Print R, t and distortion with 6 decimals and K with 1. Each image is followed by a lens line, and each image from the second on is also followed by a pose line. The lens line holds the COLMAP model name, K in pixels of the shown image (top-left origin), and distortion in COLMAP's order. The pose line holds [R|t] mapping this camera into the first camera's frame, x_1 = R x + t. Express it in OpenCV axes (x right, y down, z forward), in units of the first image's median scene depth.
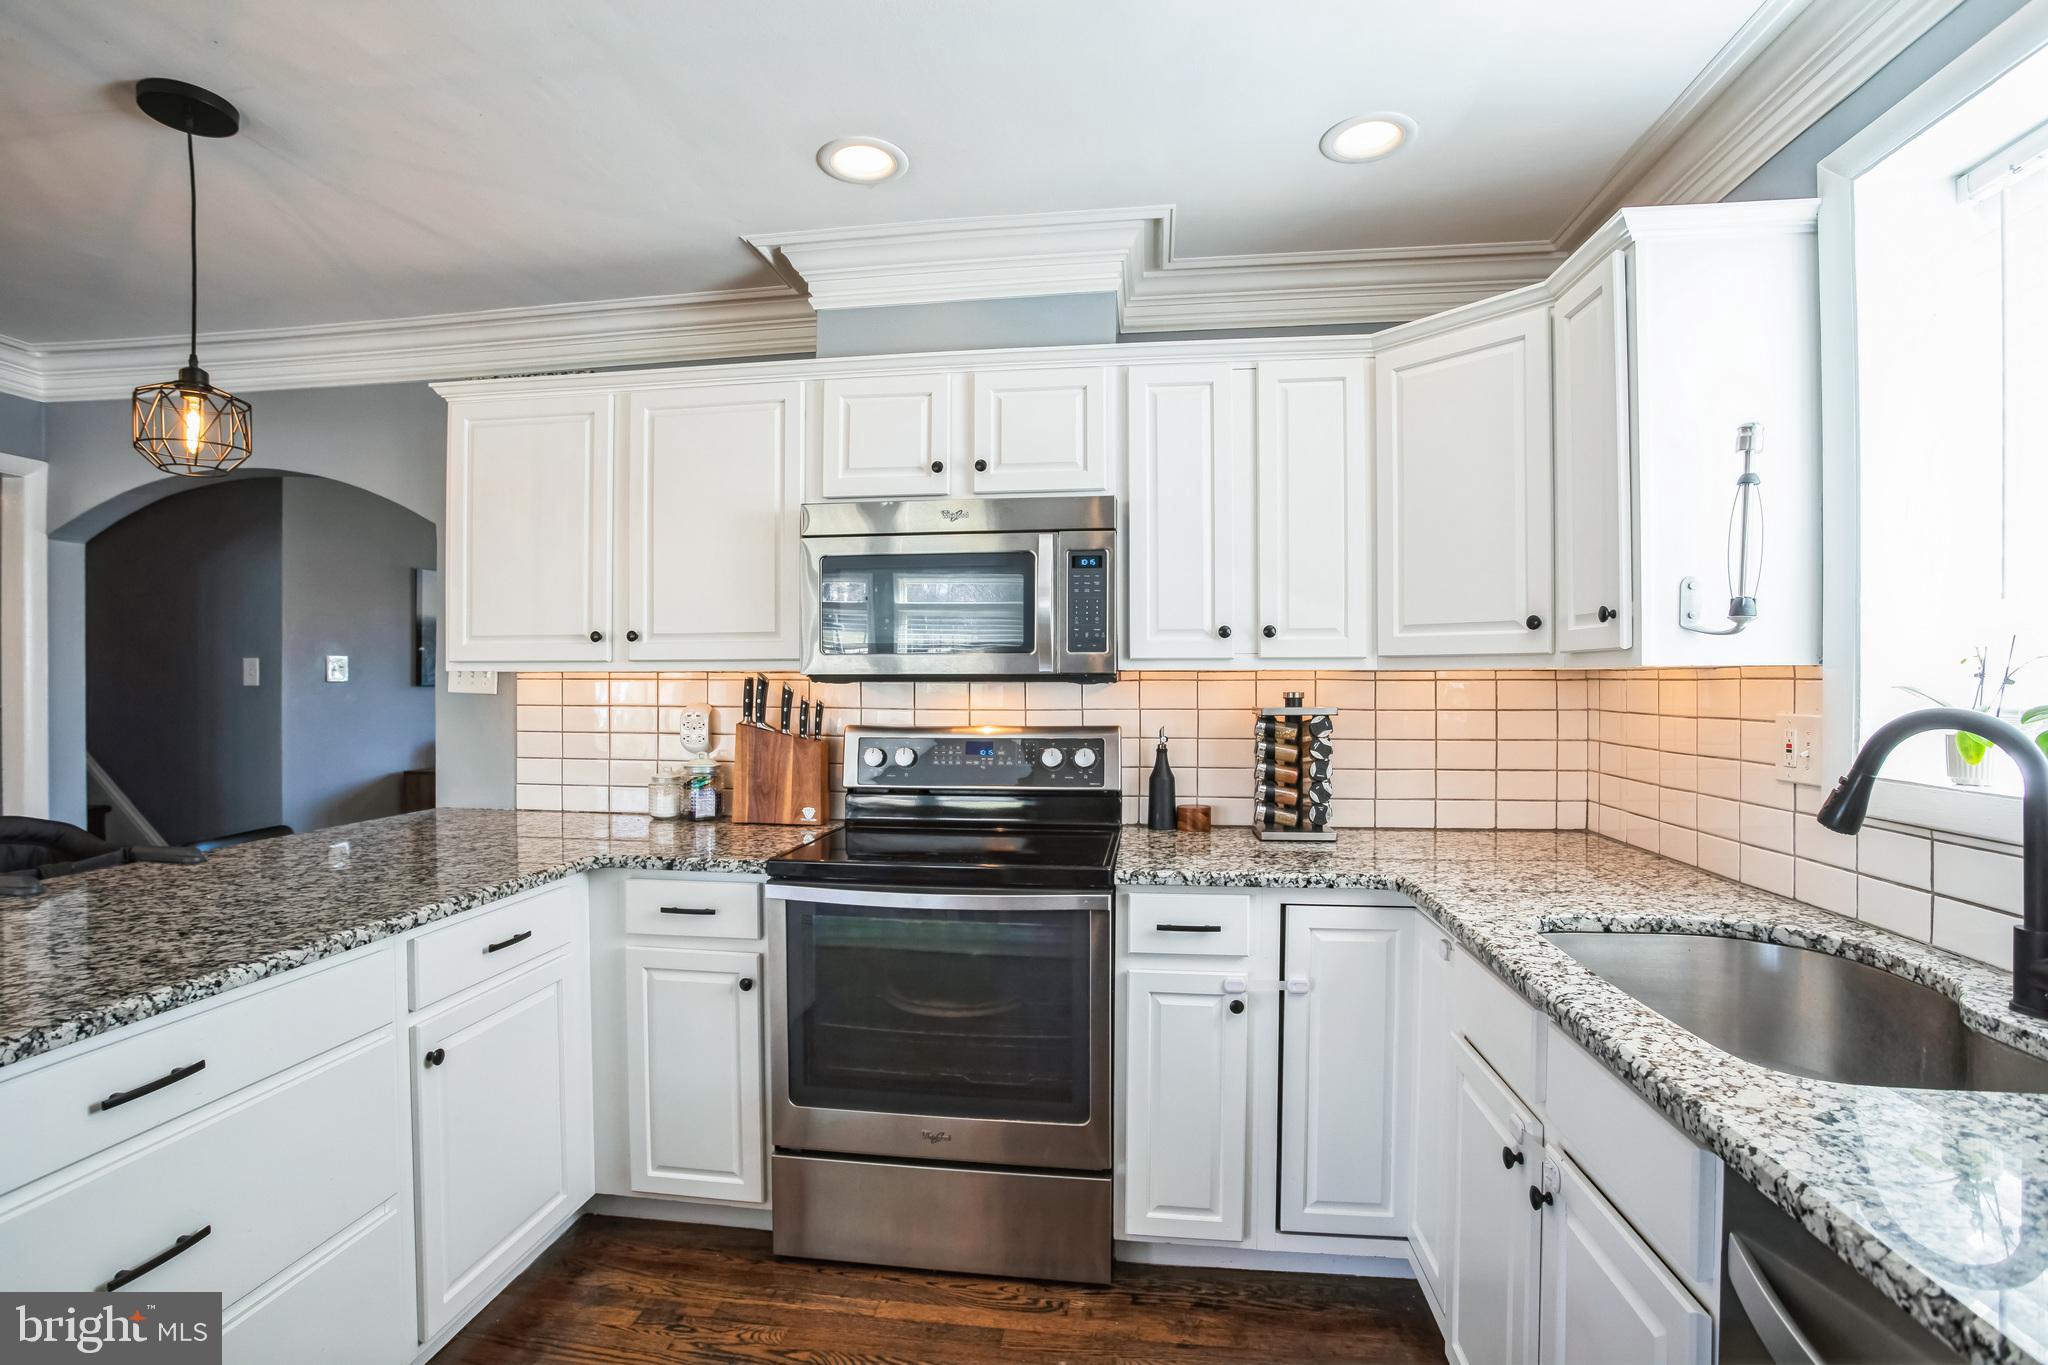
lens RADIAL K [[998.7, 0, 1022.6], [0, 998.7, 683.6], [0, 0, 1]] dist [-0.054300, 0.010582]
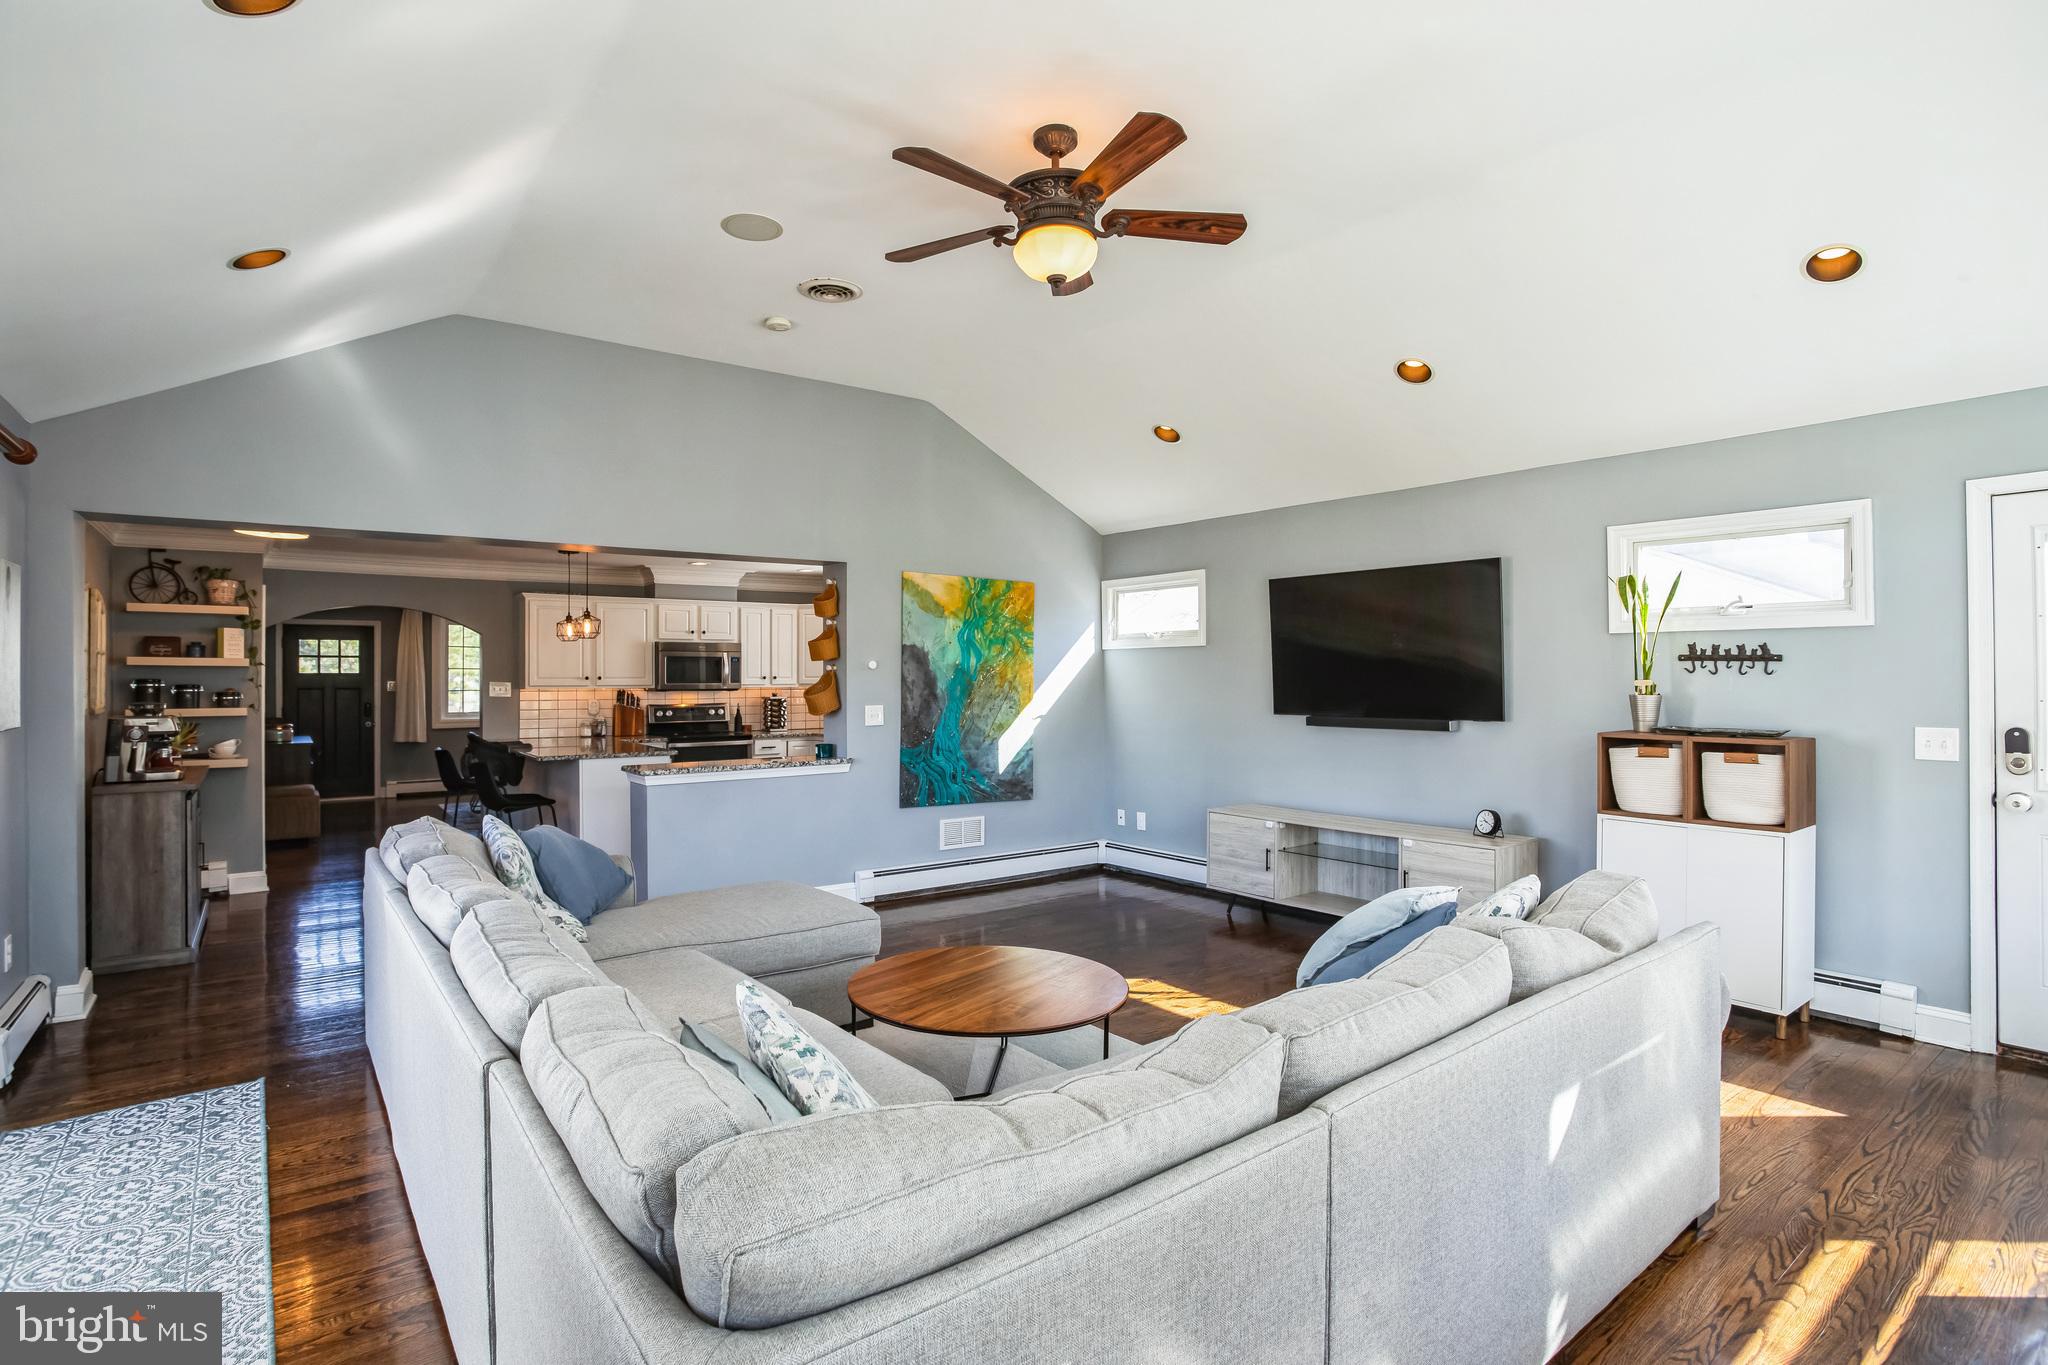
lens RADIAL K [[998.7, 0, 1023.2], [0, 998.7, 671.8], [0, 0, 1]] dist [-0.054300, 0.010582]
pose [[0.710320, 0.002978, 0.703873, -2.128638], [0.004930, 0.999945, -0.009206, -0.039333], [-0.703862, 0.010009, 0.710267, -2.904627]]
